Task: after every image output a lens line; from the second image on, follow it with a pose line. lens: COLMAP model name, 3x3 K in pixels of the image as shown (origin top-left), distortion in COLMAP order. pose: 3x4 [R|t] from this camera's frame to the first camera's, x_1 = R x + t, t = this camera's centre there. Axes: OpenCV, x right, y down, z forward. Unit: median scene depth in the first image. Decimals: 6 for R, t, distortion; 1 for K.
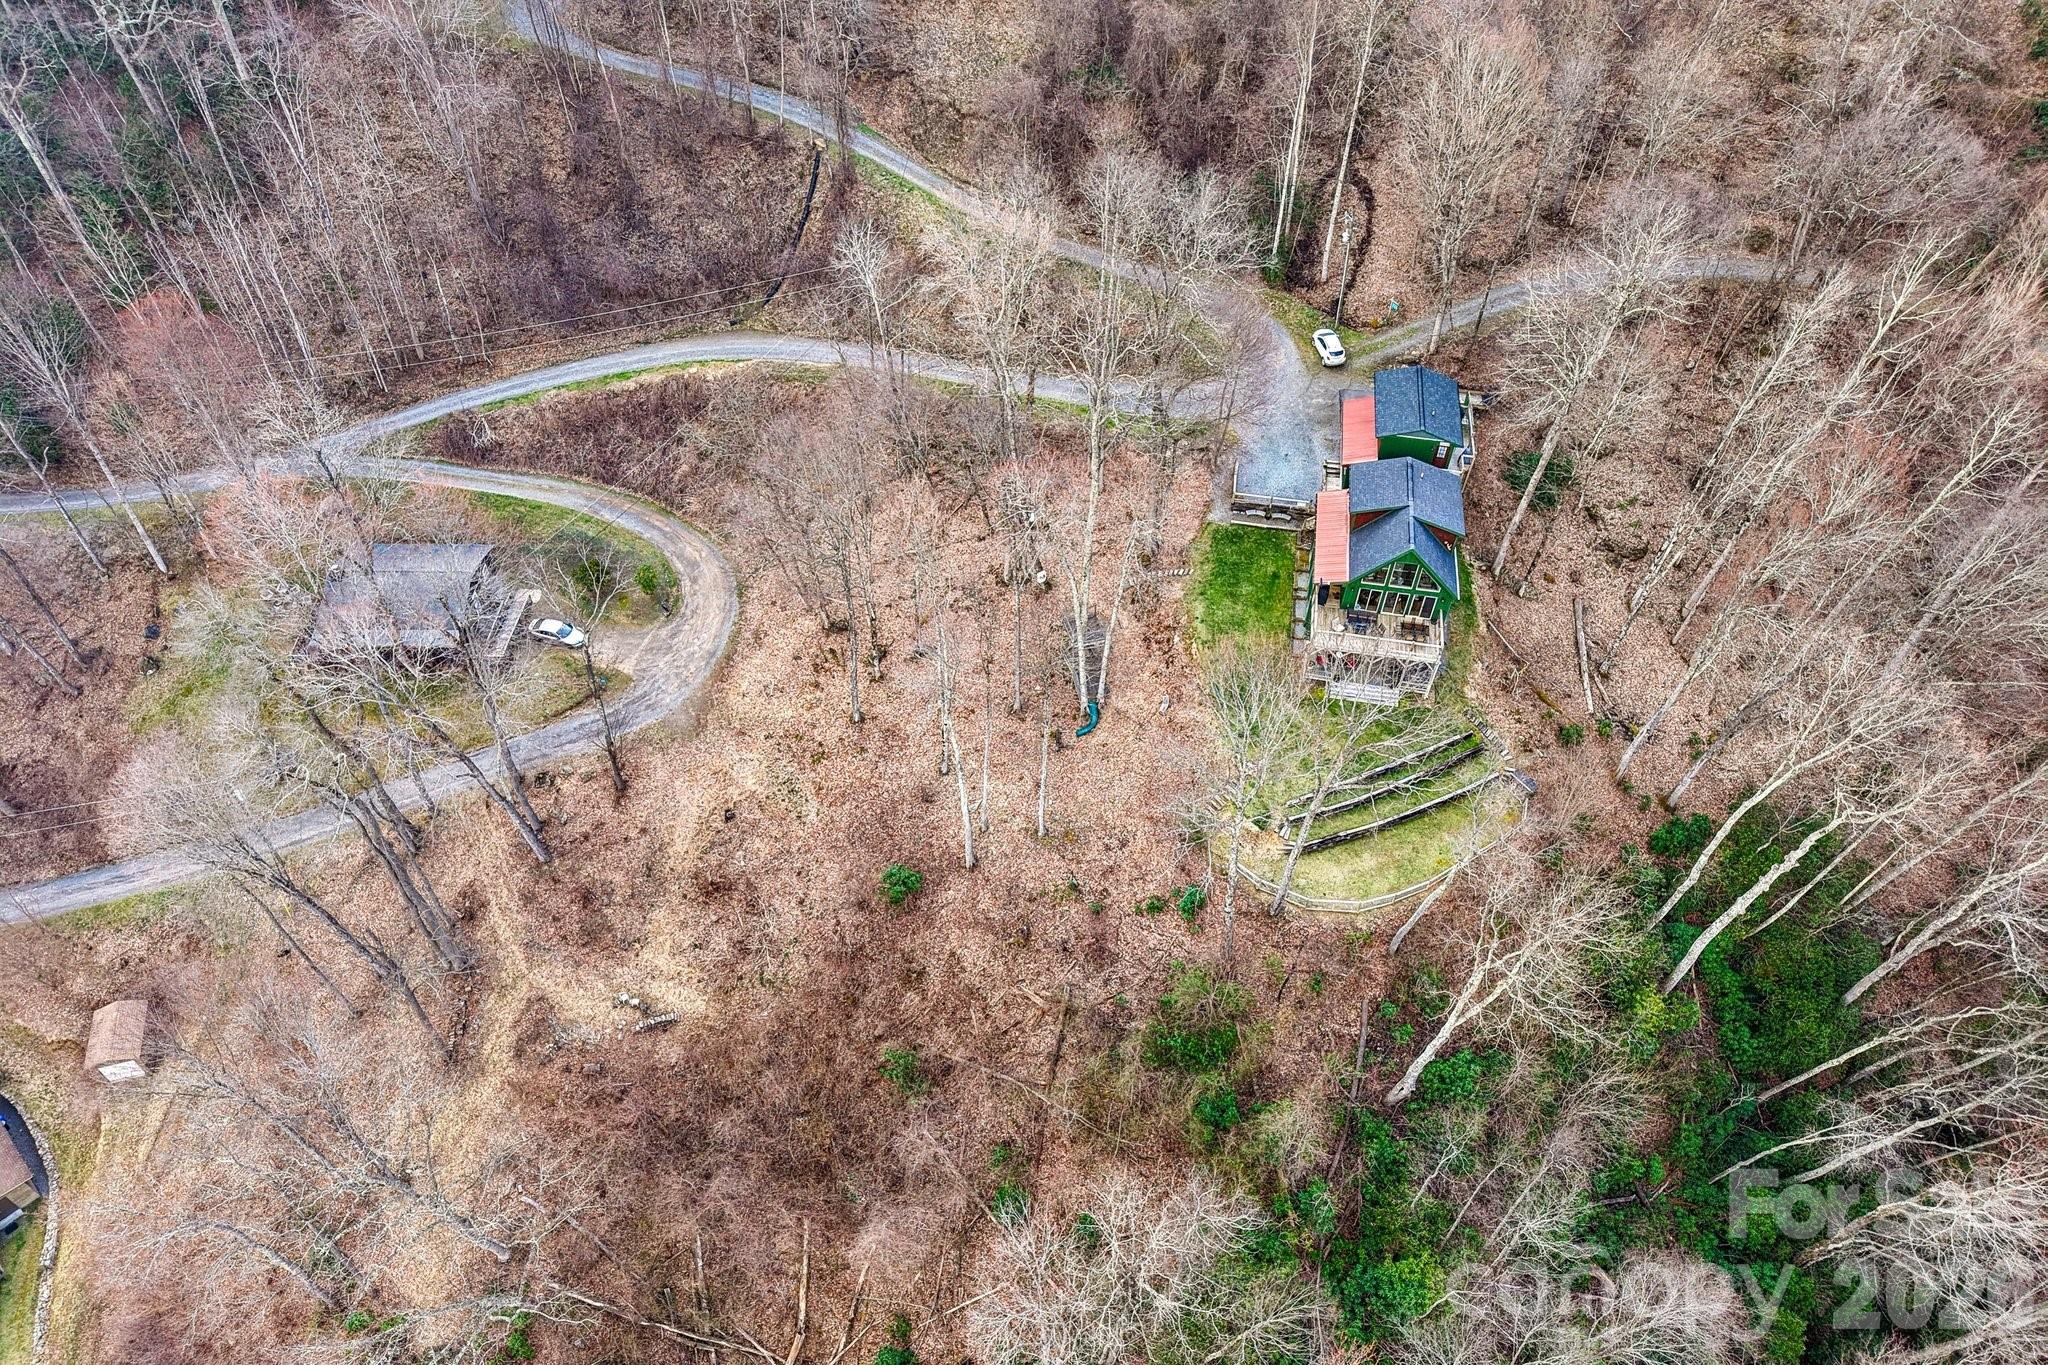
lens RADIAL K [[1375.7, 0, 1041.9], [0, 1375.7, 641.9], [0, 0, 1]] dist [0.055730, -0.062051]
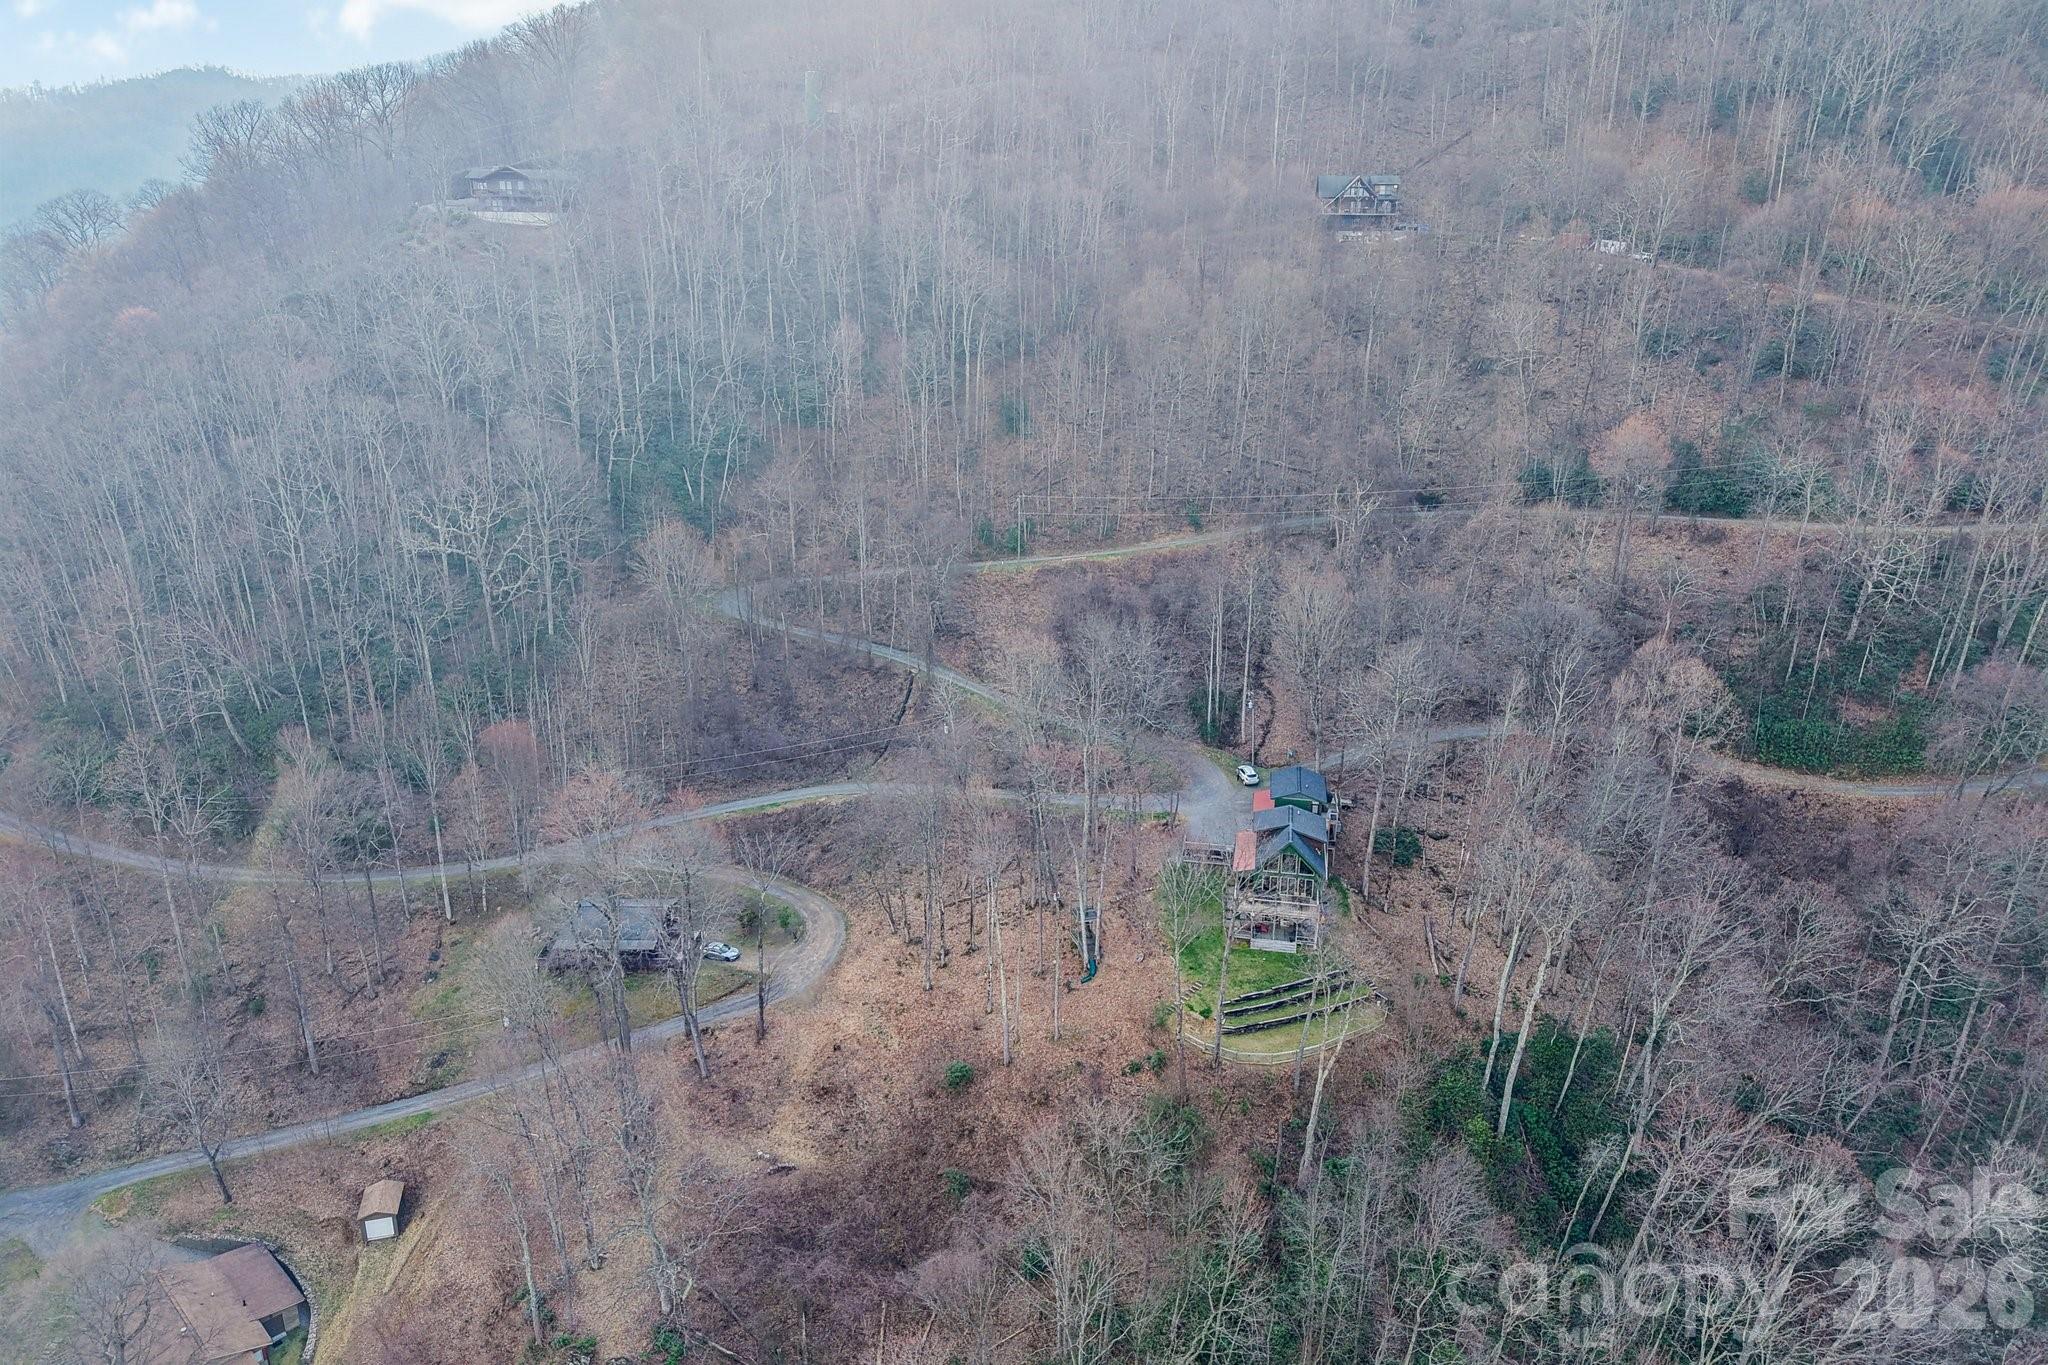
lens RADIAL K [[1340.5, 0, 1017.5], [0, 1340.5, 648.3], [0, 0, 1]] dist [0.164073, -0.231834]
pose [[0.999505, -0.001969, -0.031387, 0.003983], [-0.013384, 0.876520, -0.481179, 0.429518], [0.028459, 0.481361, 0.876060, -0.411697]]
